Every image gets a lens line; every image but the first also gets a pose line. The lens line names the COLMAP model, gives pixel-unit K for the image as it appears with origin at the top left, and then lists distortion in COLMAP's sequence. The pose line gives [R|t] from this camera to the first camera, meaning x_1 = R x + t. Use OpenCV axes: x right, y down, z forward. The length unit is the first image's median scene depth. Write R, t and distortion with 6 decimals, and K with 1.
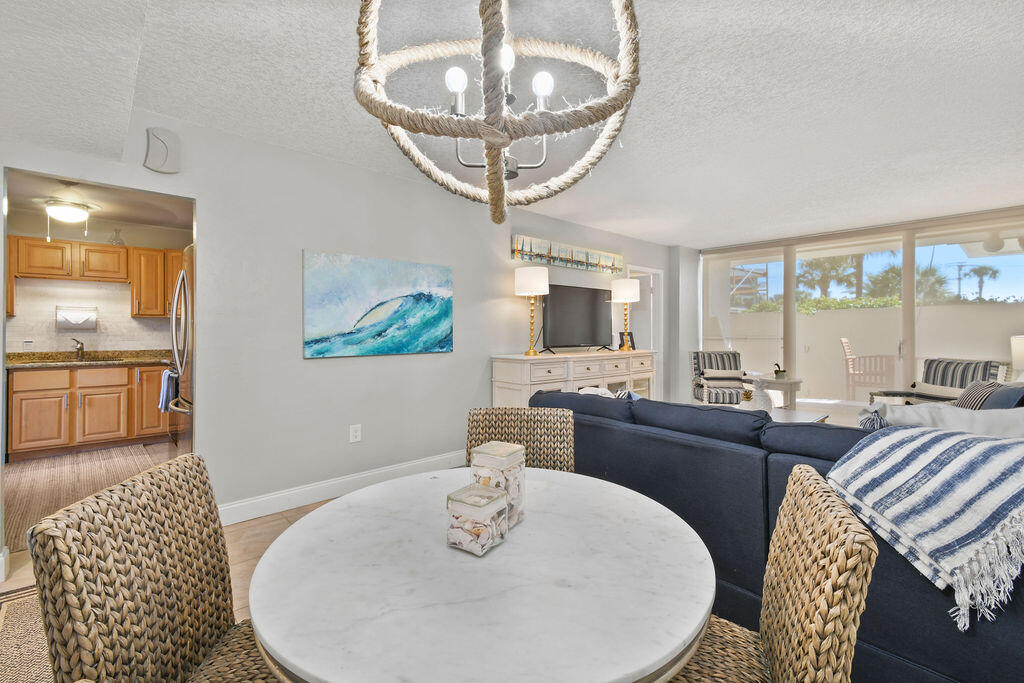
lens RADIAL K [[445.3, 0, 514.9], [0, 445.3, 332.4], [0, 0, 1]] dist [0.049691, -0.020659]
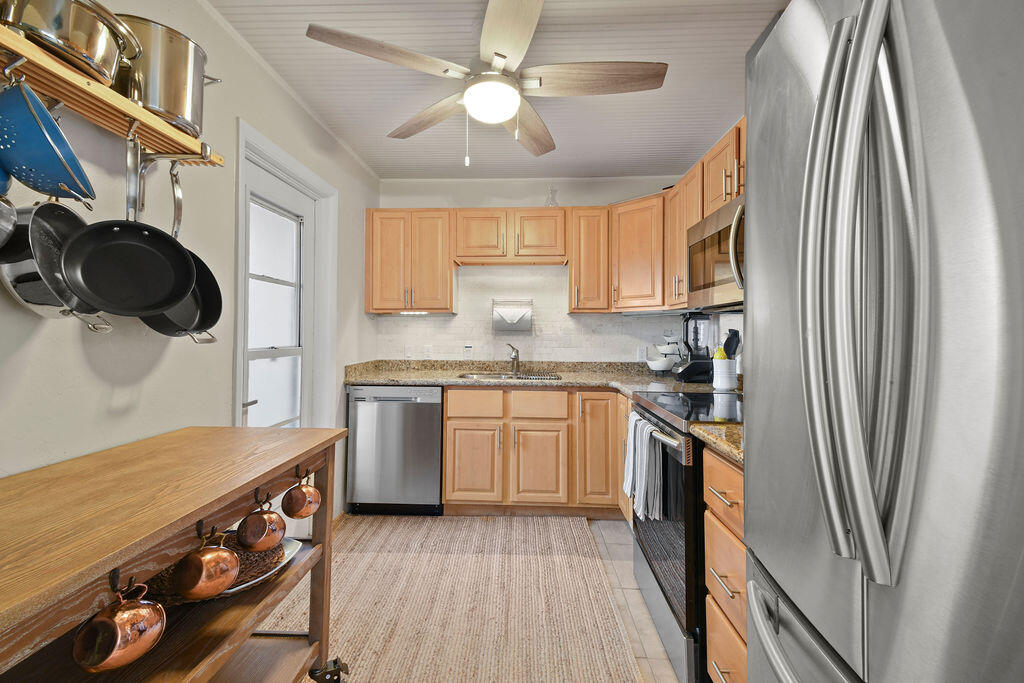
lens RADIAL K [[443.2, 0, 510.3], [0, 443.2, 322.5], [0, 0, 1]] dist [0.044999, -0.019870]
pose [[0.704543, -0.019257, -0.709400, -0.461227], [-0.001628, 0.999585, -0.028751, -0.000018], [0.709659, 0.021411, 0.704220, 0.504468]]
